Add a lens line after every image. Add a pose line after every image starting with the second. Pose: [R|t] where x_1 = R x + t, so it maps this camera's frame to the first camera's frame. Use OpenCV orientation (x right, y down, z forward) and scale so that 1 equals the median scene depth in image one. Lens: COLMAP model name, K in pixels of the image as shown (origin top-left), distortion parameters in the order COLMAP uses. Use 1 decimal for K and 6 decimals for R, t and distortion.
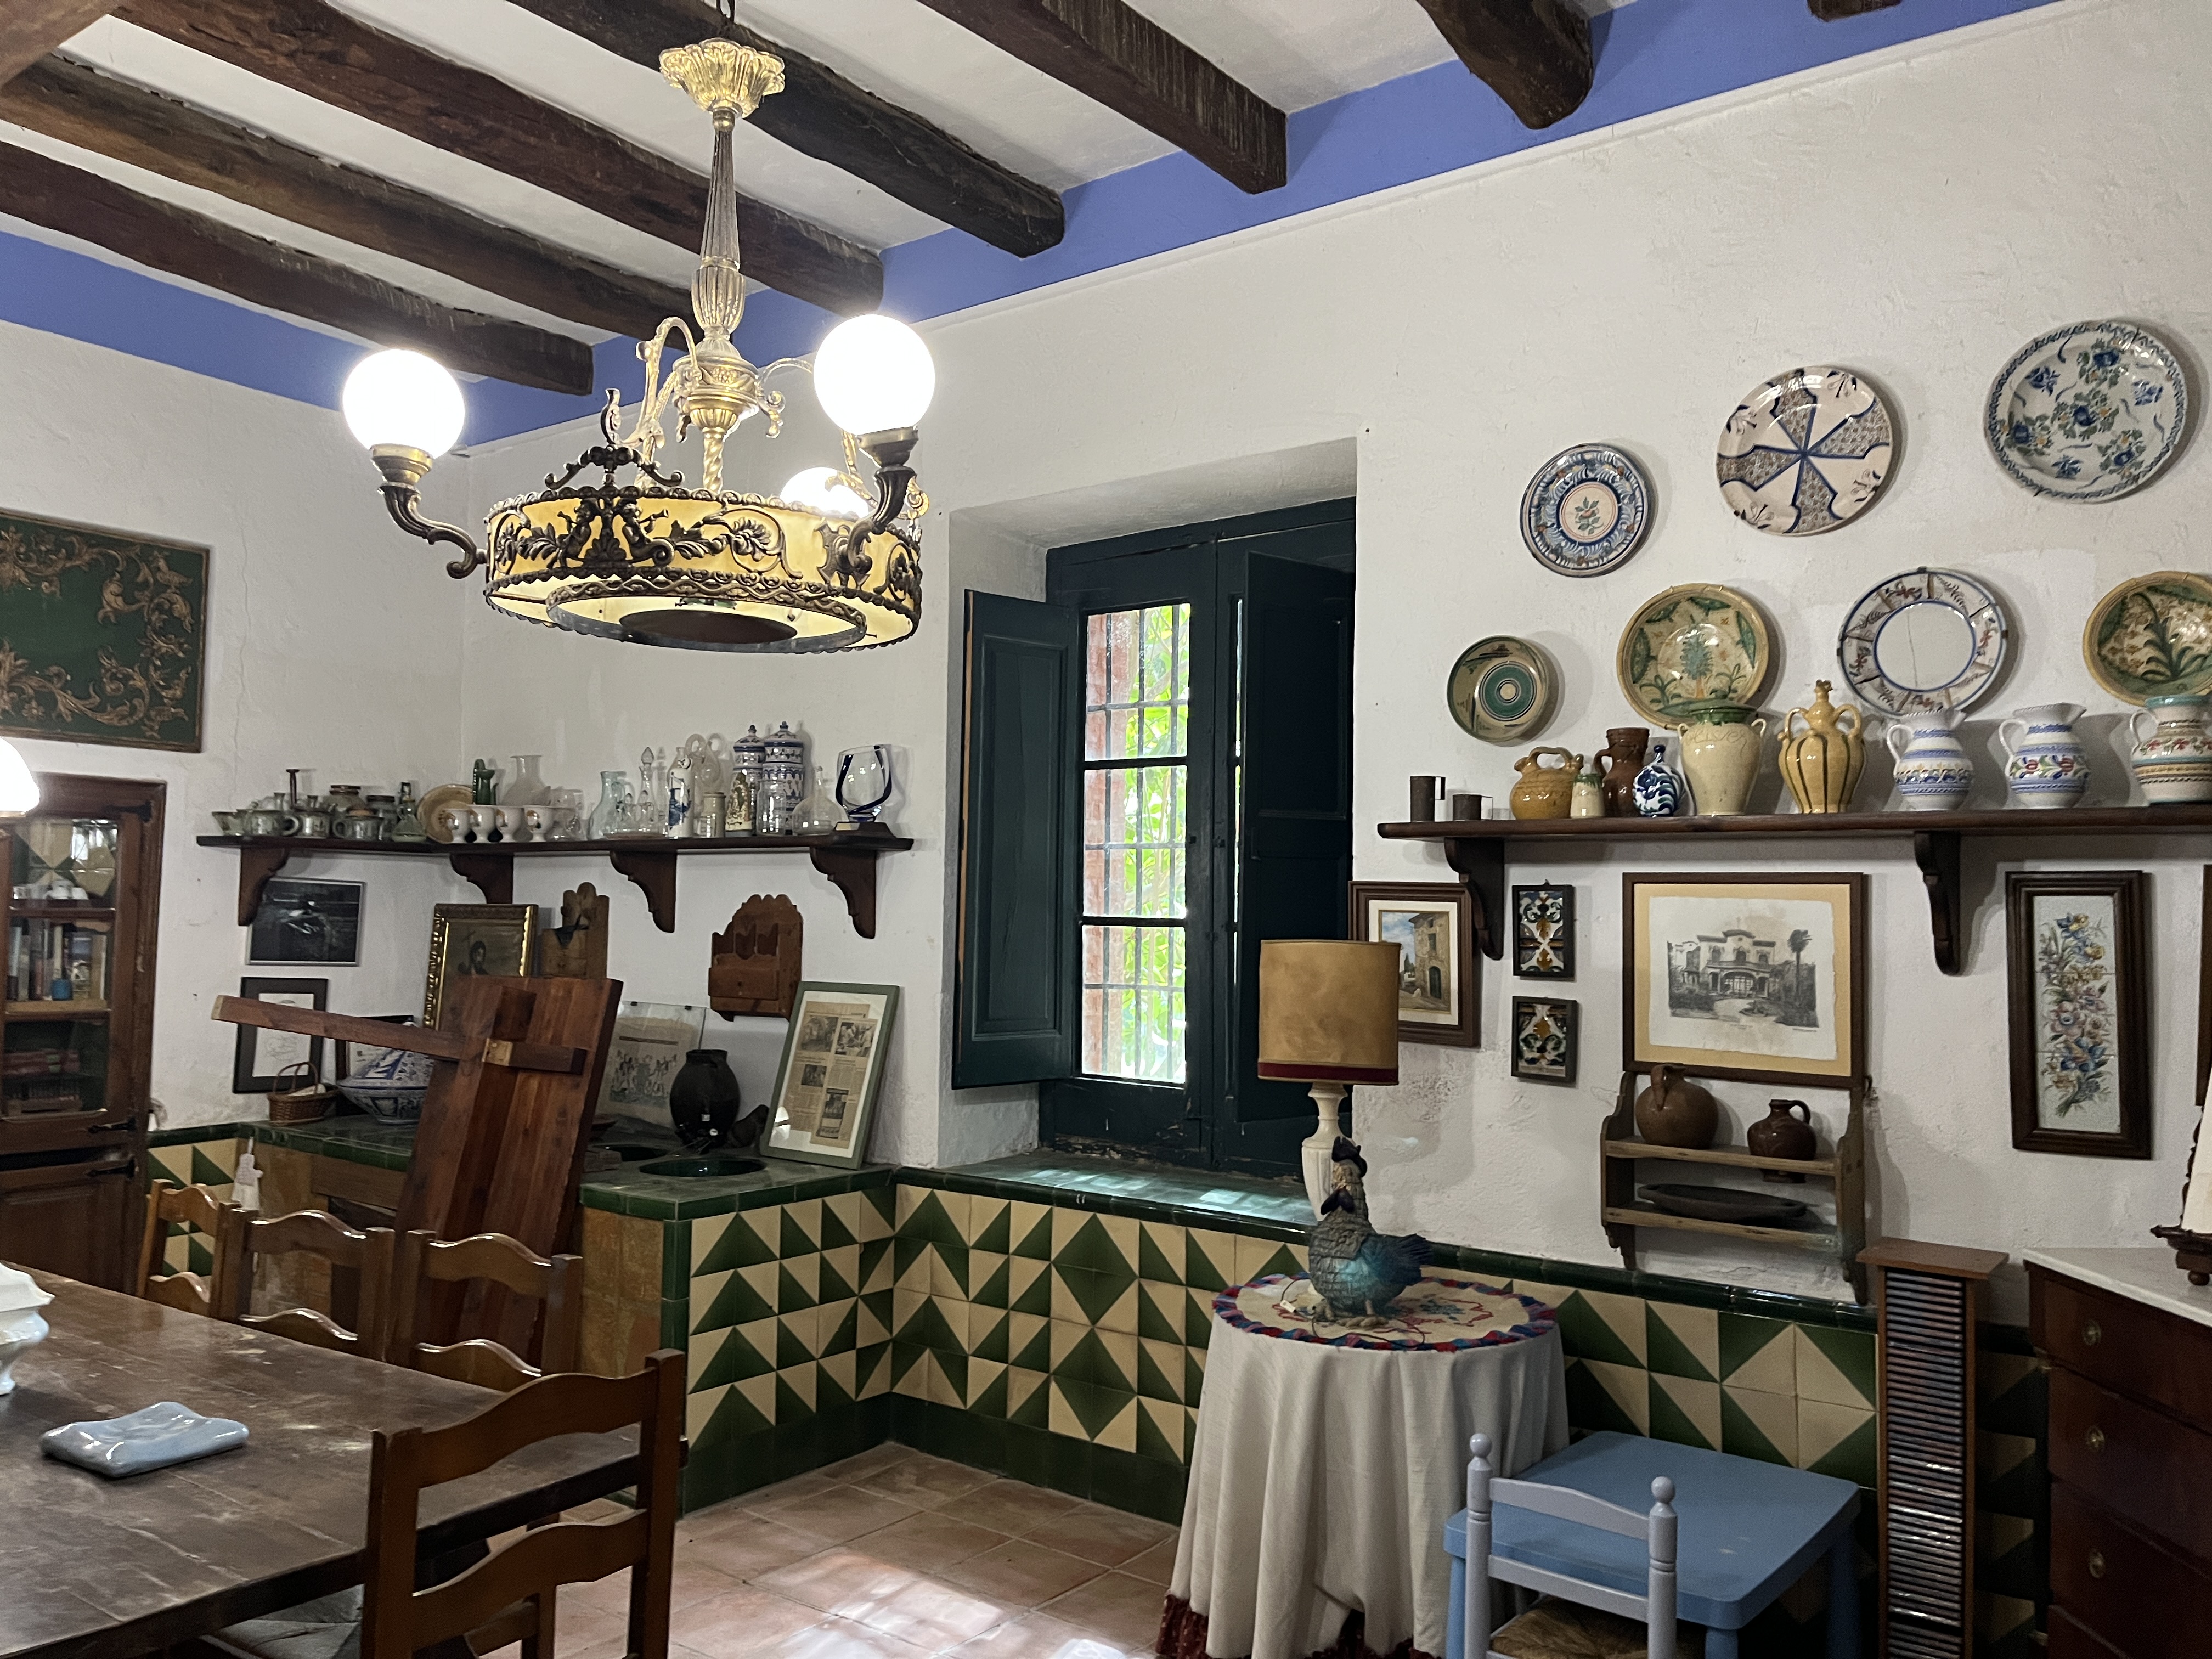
lens RADIAL K [[1663.9, 0, 1104.9], [0, 1663.9, 823.3], [0, 0, 1]] dist [0.065557, -0.093563]
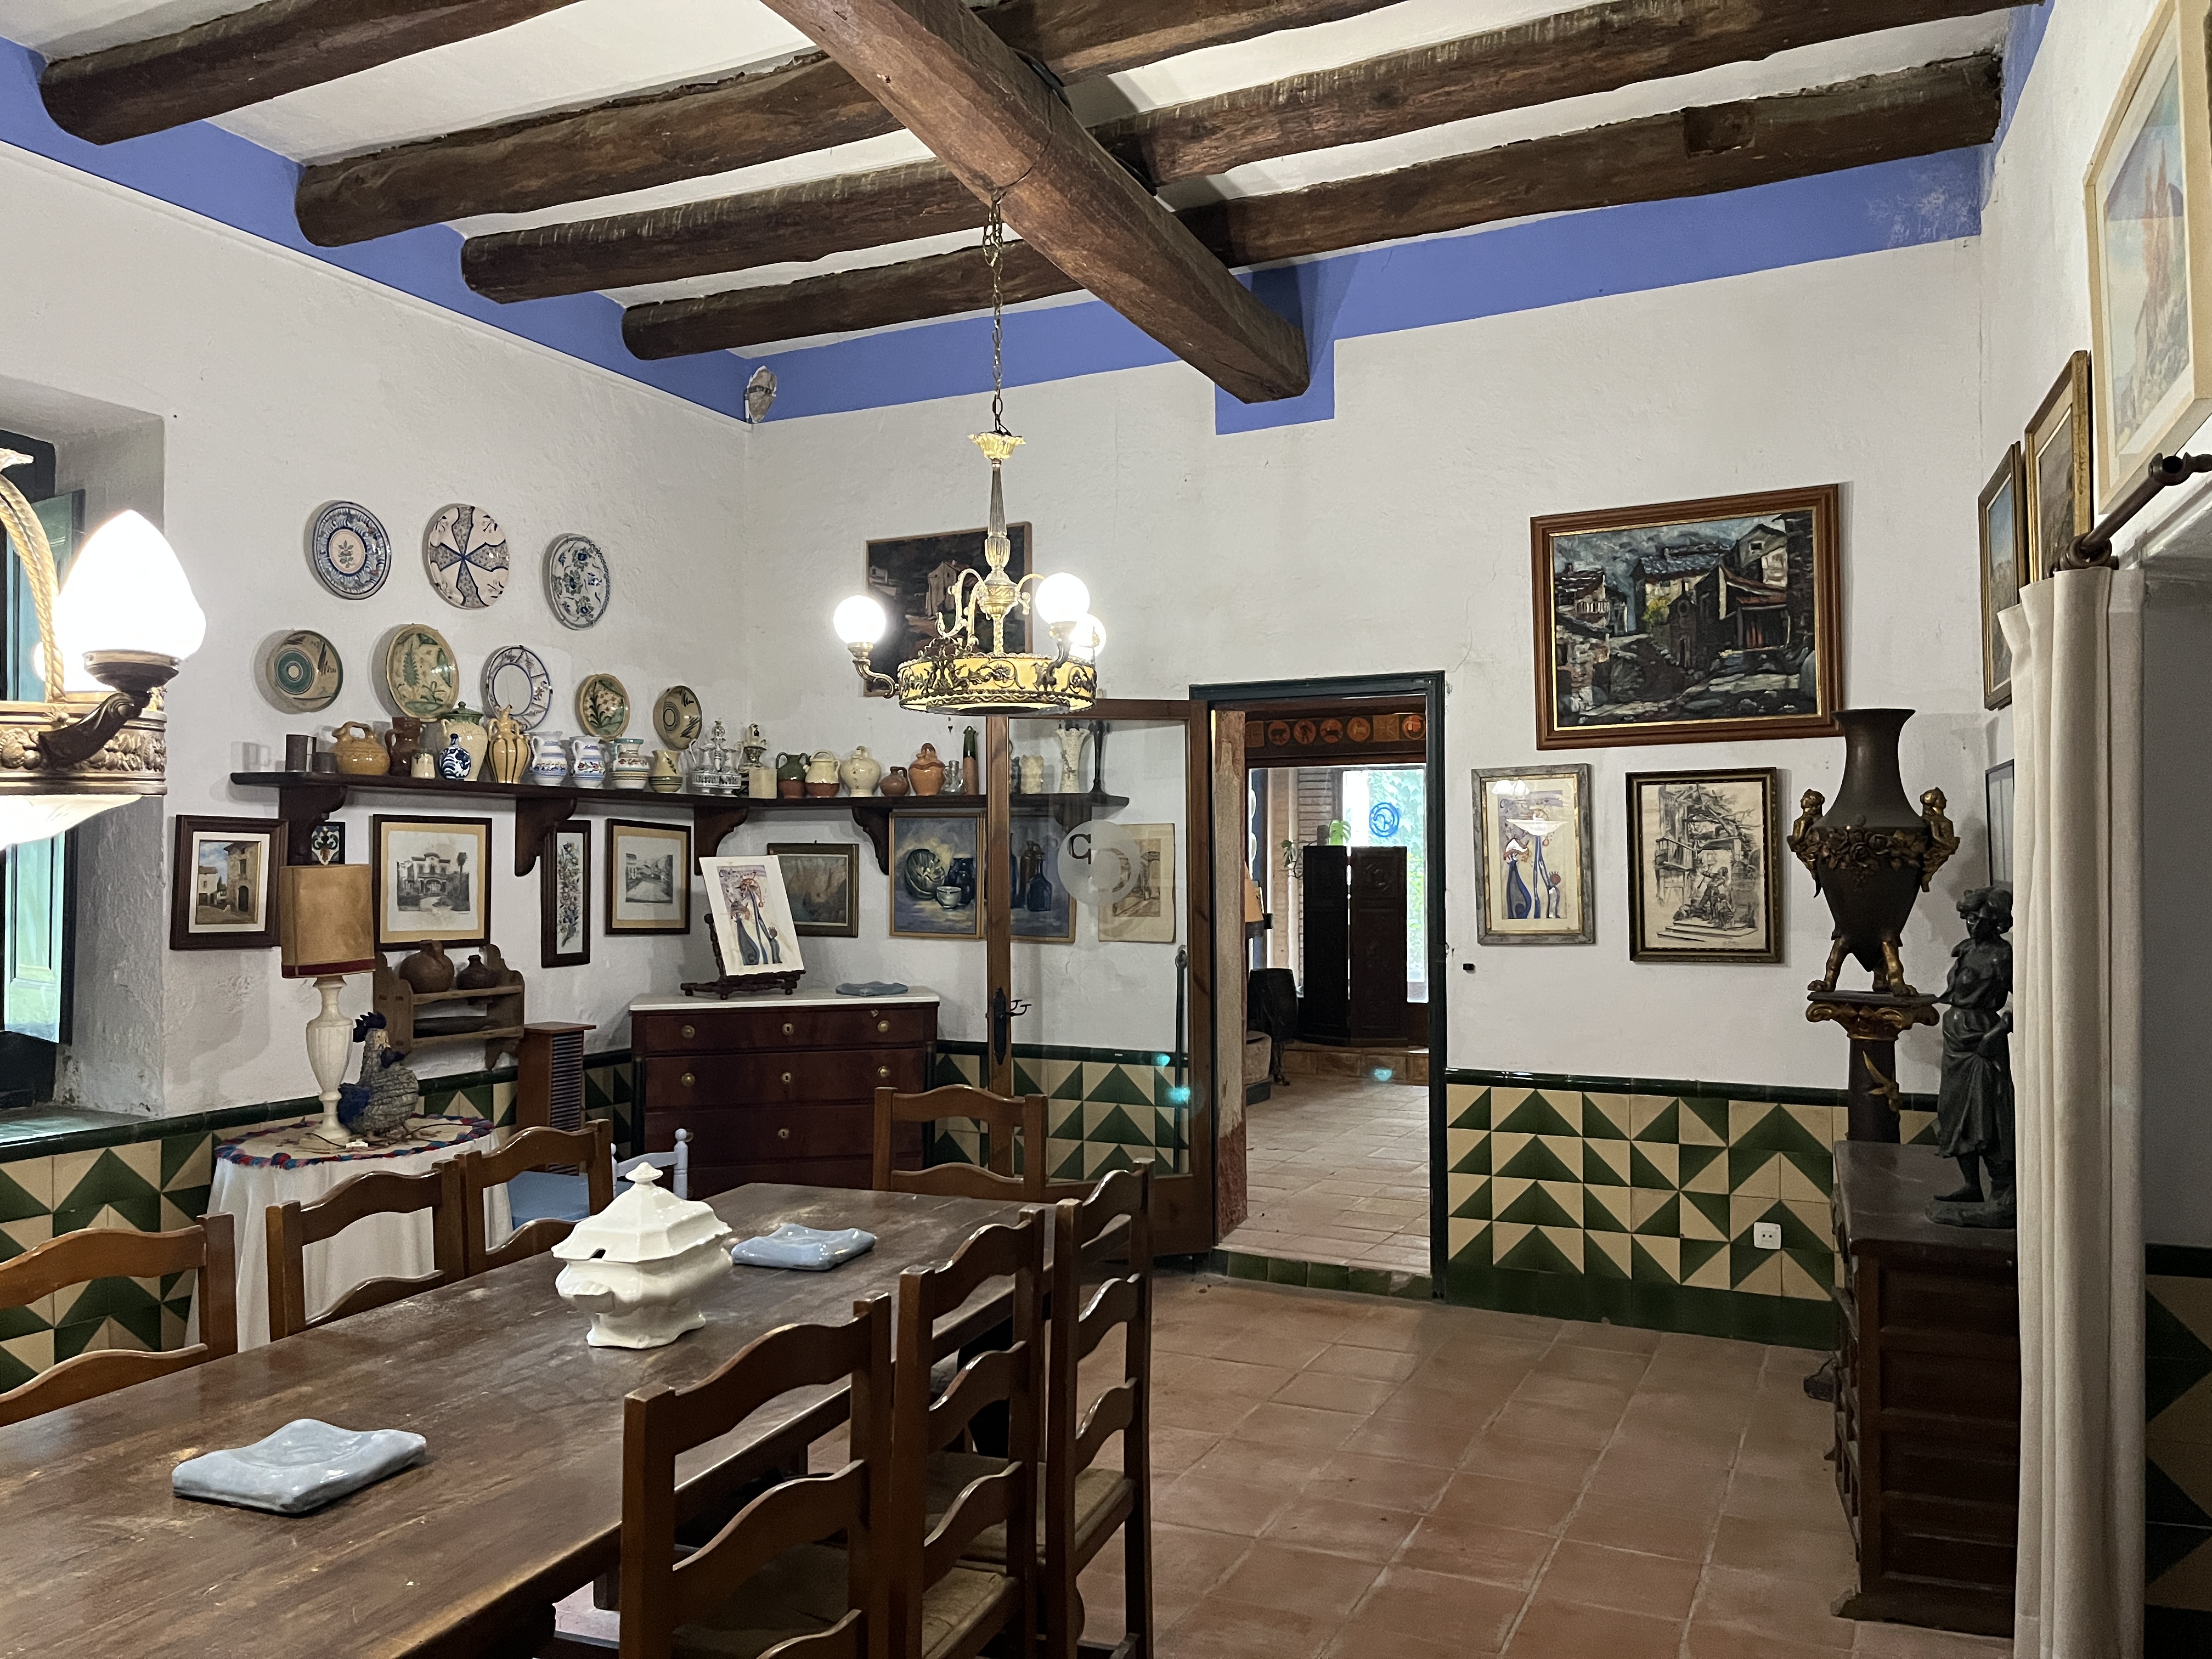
lens RADIAL K [[1663.9, 0, 1096.3], [0, 1663.9, 846.7], [0, 0, 1]] dist [0.065557, -0.093563]
pose [[-0.203464, -0.003290, 0.979077, -1.047398], [-0.050988, 0.998673, -0.007240, 0.030978], [-0.977754, -0.051394, -0.203361, 0.585541]]
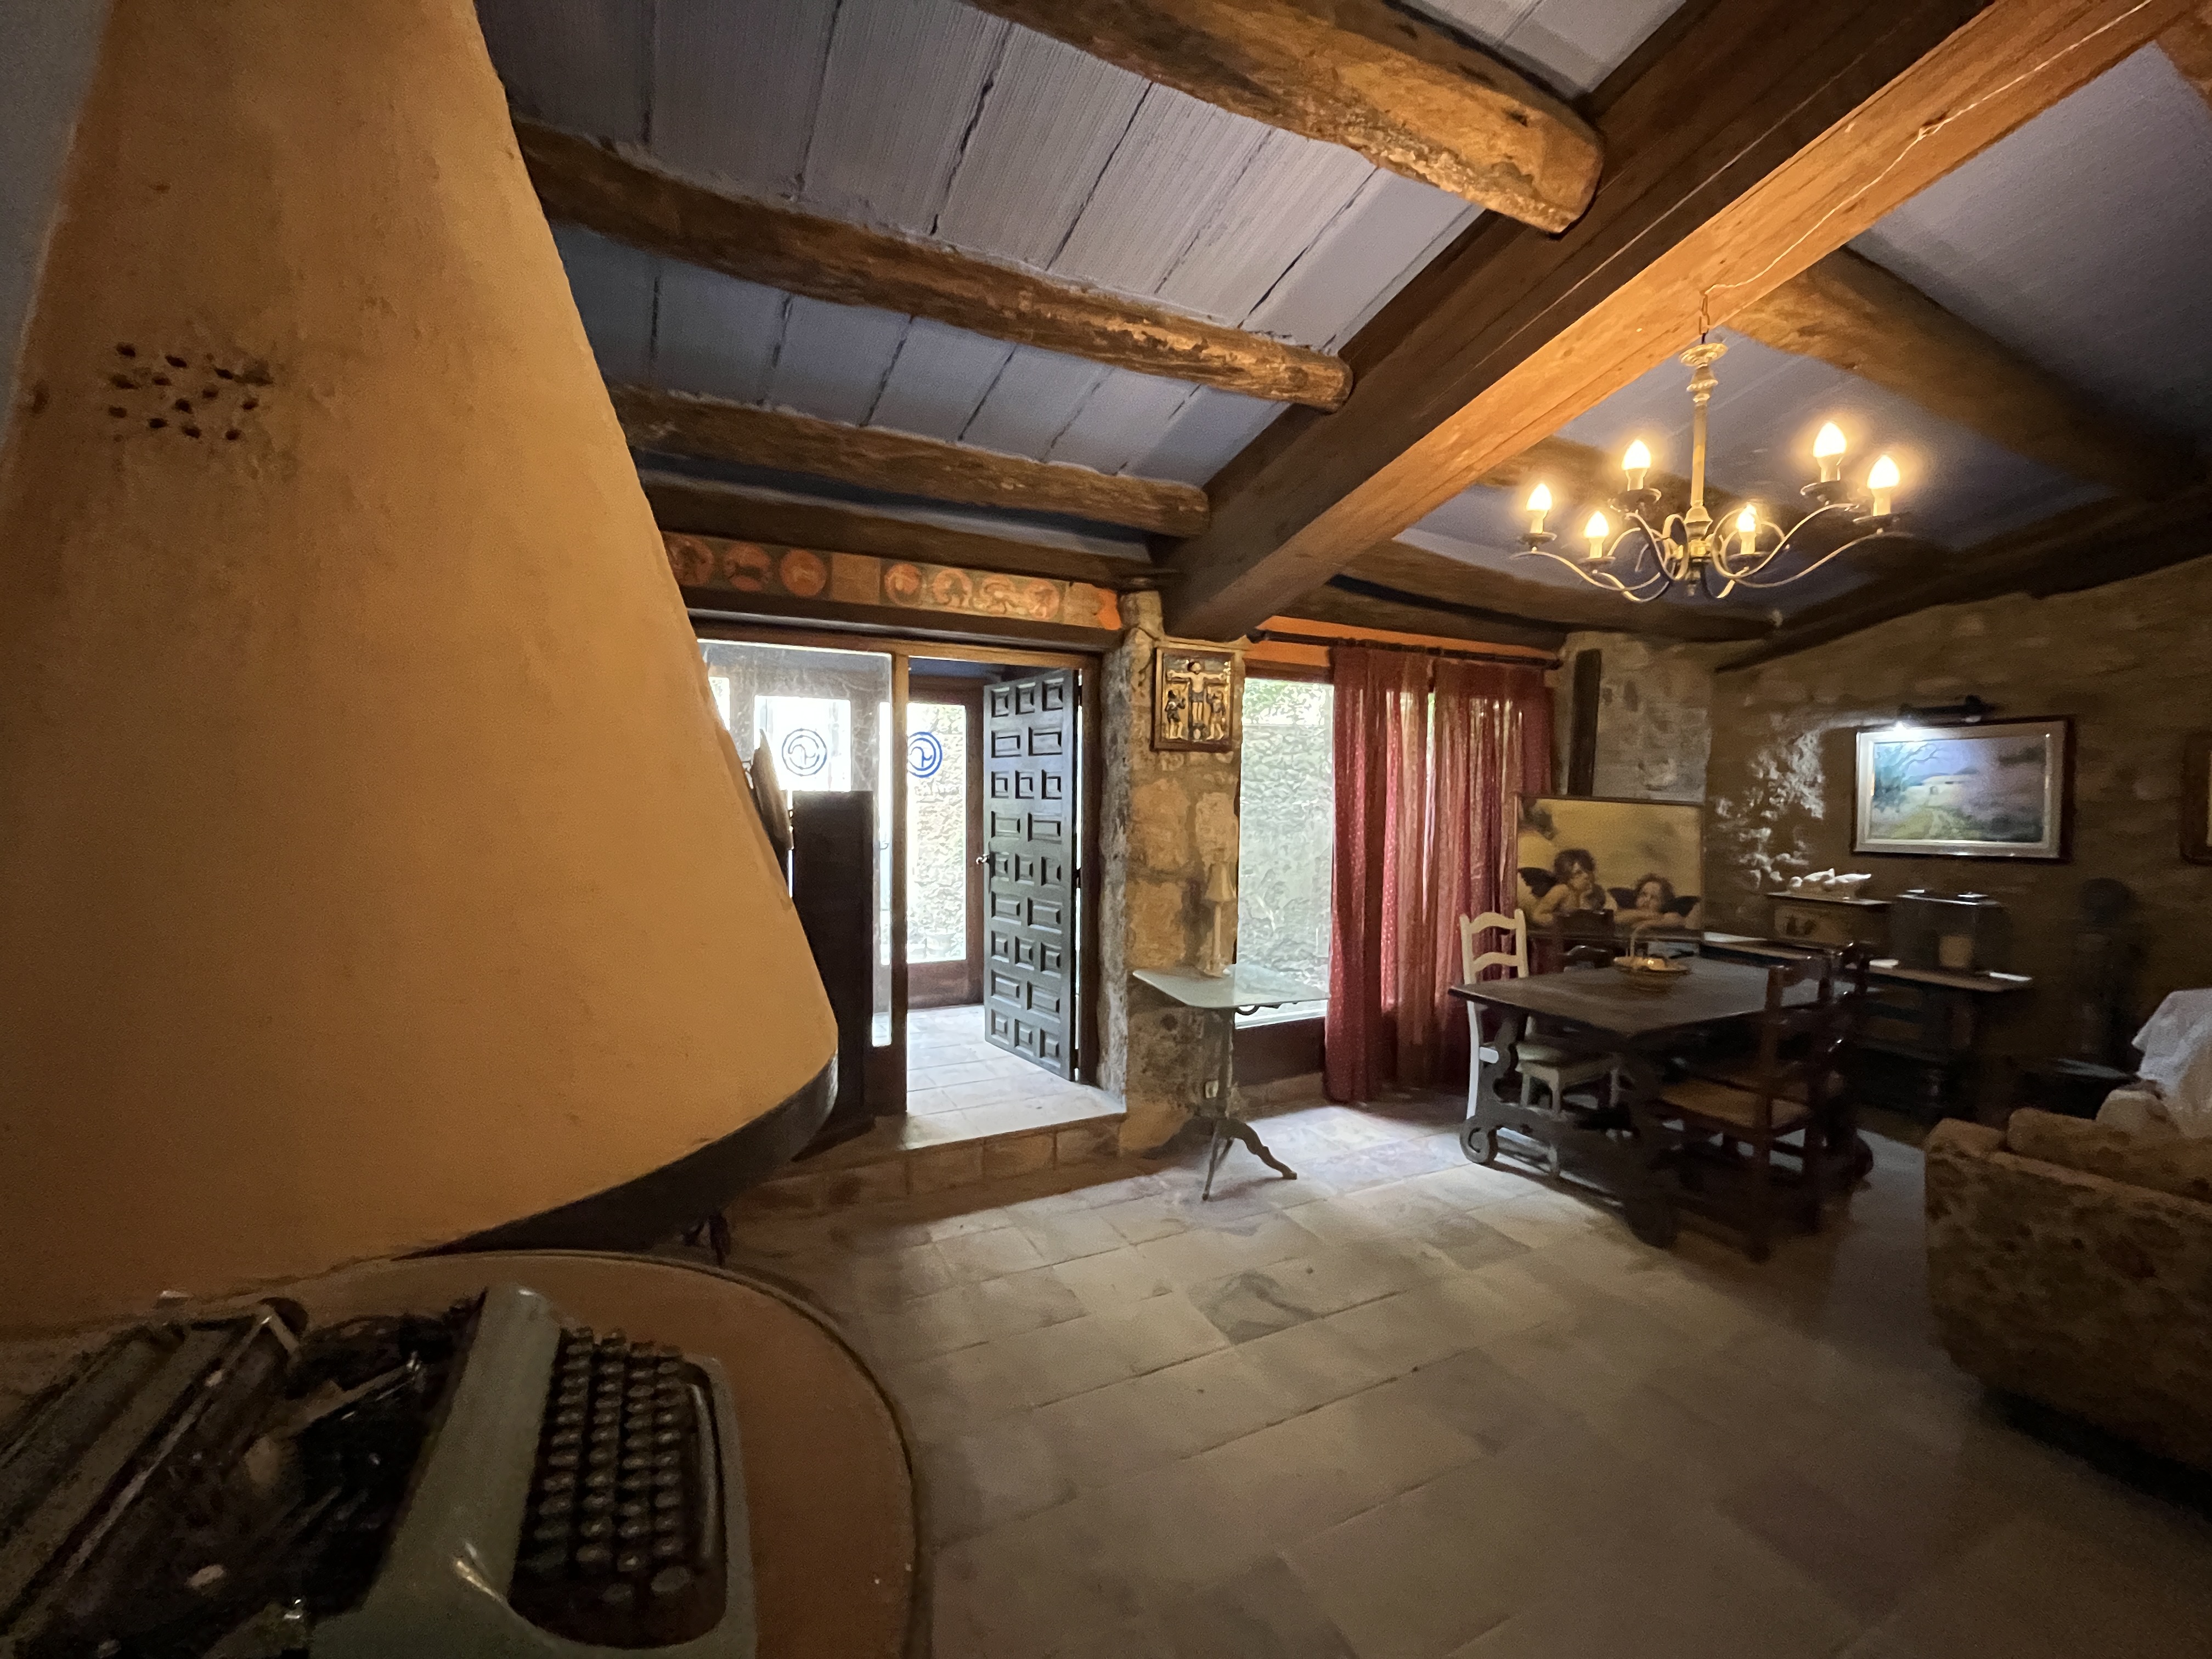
lens RADIAL K [[899.3, 0, 1103.4], [0, 899.3, 829.5], [0, 0, 1]] dist [-0.002426, 0.000430]
pose [[-0.903953, -0.042579, 0.425506, 0.851625], [-0.046937, 0.998898, 0.000242, 0.011516], [-0.425048, -0.019753, -0.904955, 0.240774]]
